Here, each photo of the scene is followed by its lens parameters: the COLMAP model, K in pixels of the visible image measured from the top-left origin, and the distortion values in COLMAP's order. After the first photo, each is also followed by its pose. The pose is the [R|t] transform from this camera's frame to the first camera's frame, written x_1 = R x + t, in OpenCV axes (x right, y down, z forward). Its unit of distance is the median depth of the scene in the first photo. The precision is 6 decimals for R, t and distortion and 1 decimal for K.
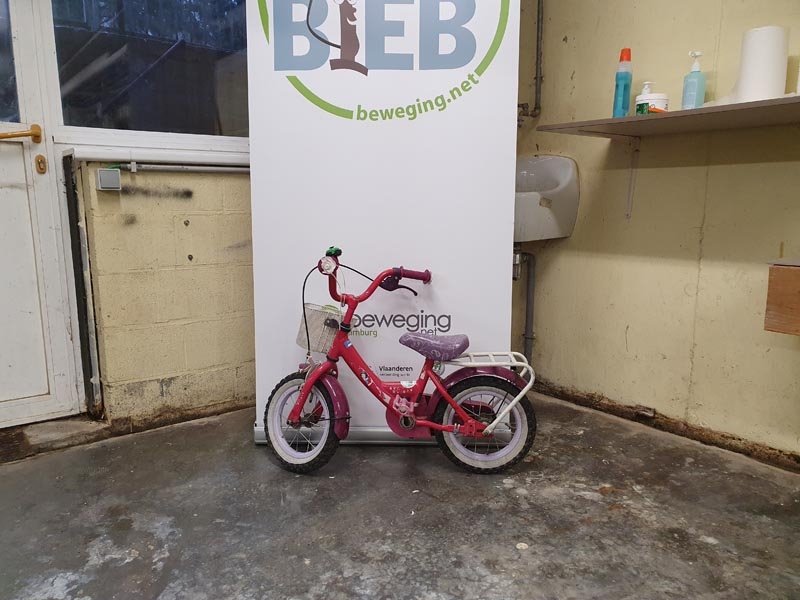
lens RADIAL K [[604.1, 0, 381.3], [0, 604.1, 315.4], [0, 0, 1]] dist [0.019197, -0.017700]
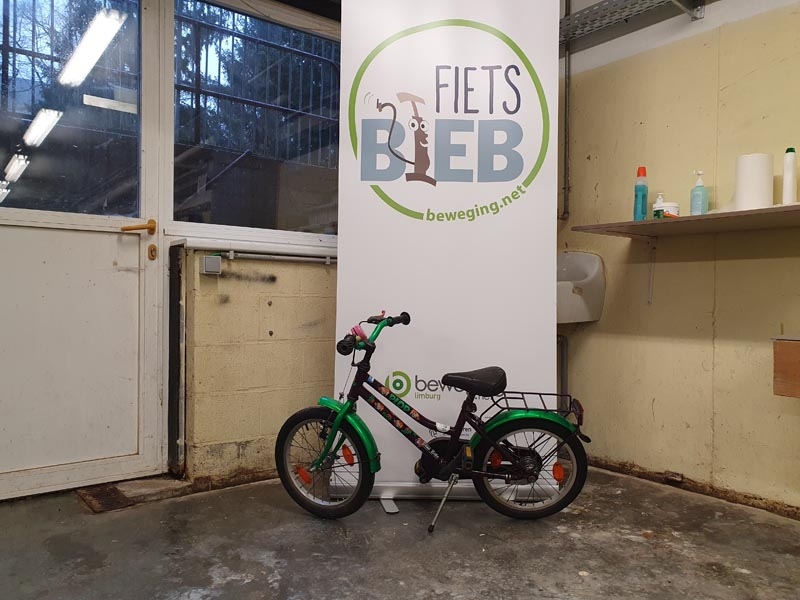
lens RADIAL K [[604.1, 0, 394.1], [0, 604.1, 314.0], [0, 0, 1]] dist [0.019197, -0.017700]
pose [[0.999860, 0.013723, 0.009611, -0.114760], [-0.012003, 0.986951, -0.160575, 0.060926], [-0.011689, 0.160437, 0.986977, -0.173130]]
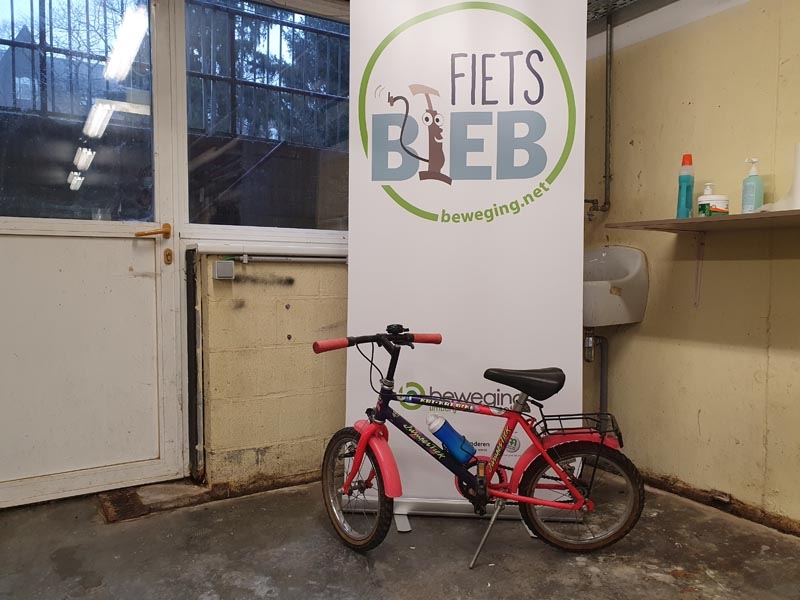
lens RADIAL K [[604.1, 0, 401.9], [0, 604.1, 307.3], [0, 0, 1]] dist [0.019197, -0.017700]
pose [[0.995700, 0.010868, -0.091994, -0.007238], [-0.022616, 0.991562, -0.127645, -0.016125], [0.089830, 0.129177, 0.987544, -0.111212]]
